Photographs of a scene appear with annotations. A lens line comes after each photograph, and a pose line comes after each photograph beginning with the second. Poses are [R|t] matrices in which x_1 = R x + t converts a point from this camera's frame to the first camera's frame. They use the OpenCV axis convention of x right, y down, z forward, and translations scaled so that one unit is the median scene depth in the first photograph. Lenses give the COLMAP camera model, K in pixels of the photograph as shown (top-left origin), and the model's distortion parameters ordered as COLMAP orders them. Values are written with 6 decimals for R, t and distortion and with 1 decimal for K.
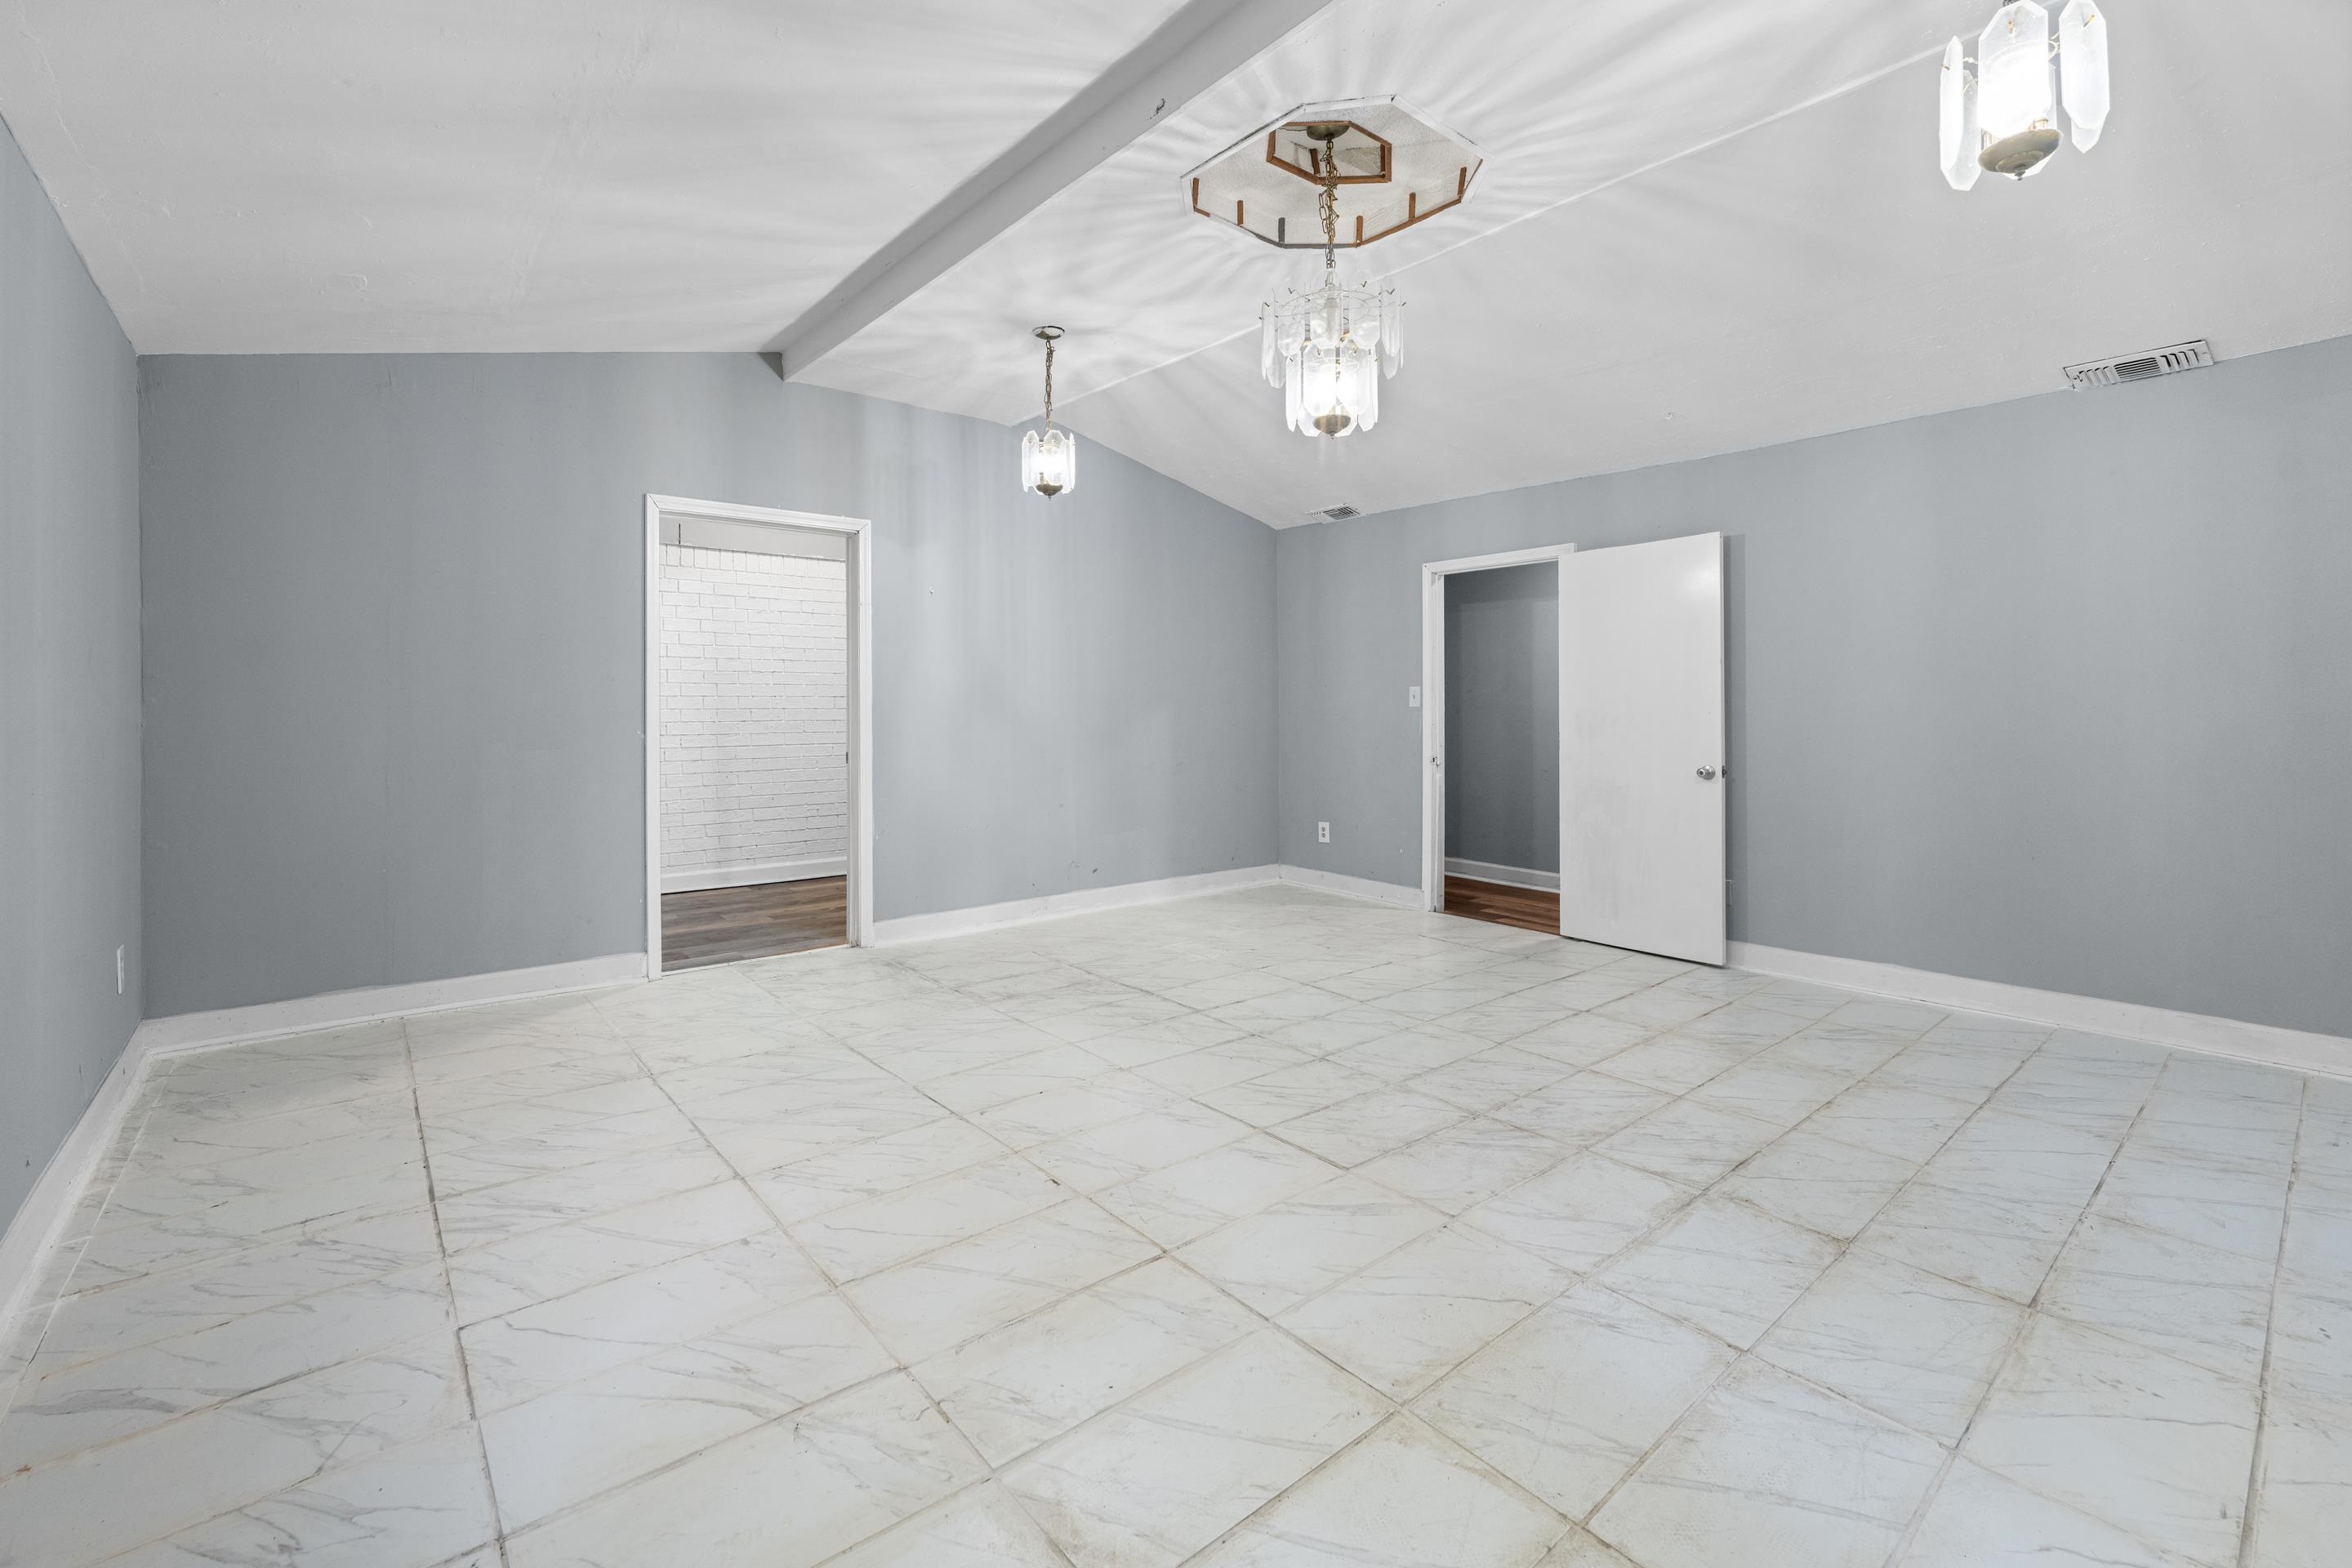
lens RADIAL K [[979.5, 0, 1167.8], [0, 979.5, 733.4], [0, 0, 1]] dist [0.000106, 0.000236]
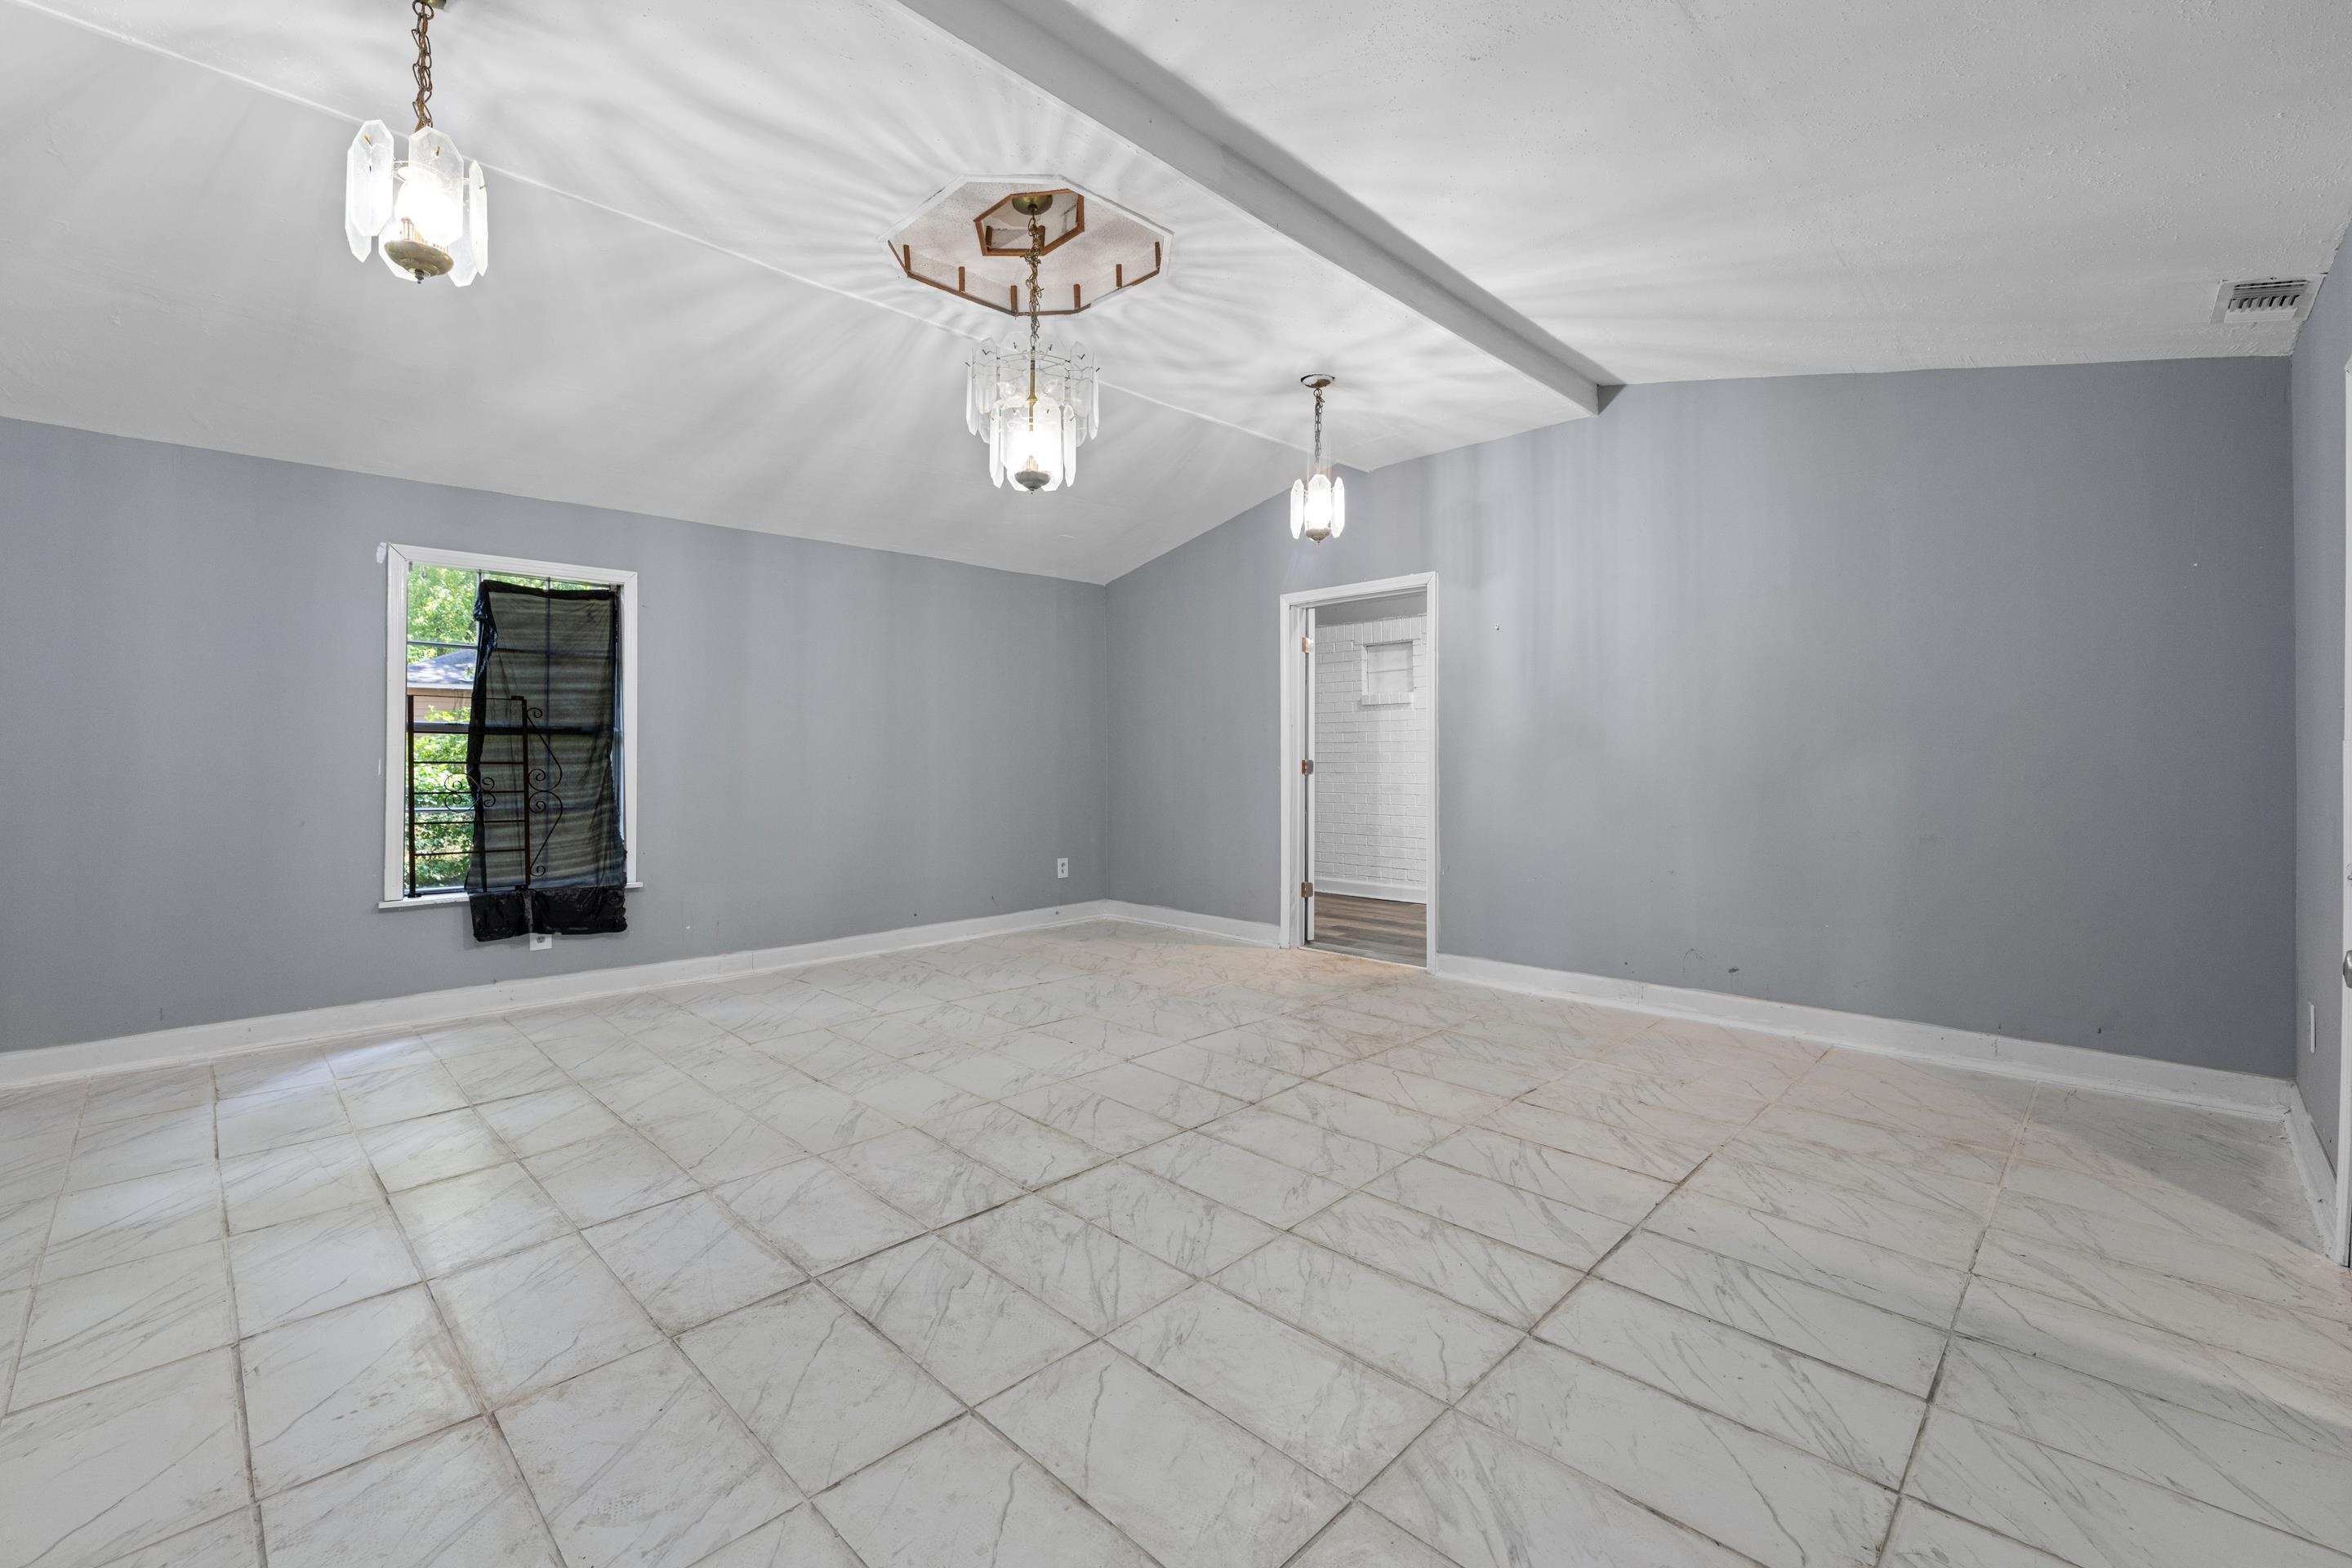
lens RADIAL K [[997.9, 0, 1176.0], [0, 997.9, 784.0], [0, 0, 1]] dist [-0.001849, -0.000200]
pose [[0.098703, 0.026215, -0.994772, 1.273417], [-0.019930, 0.999505, 0.024362, -0.015233], [0.994917, 0.017422, 0.099177, 1.058599]]
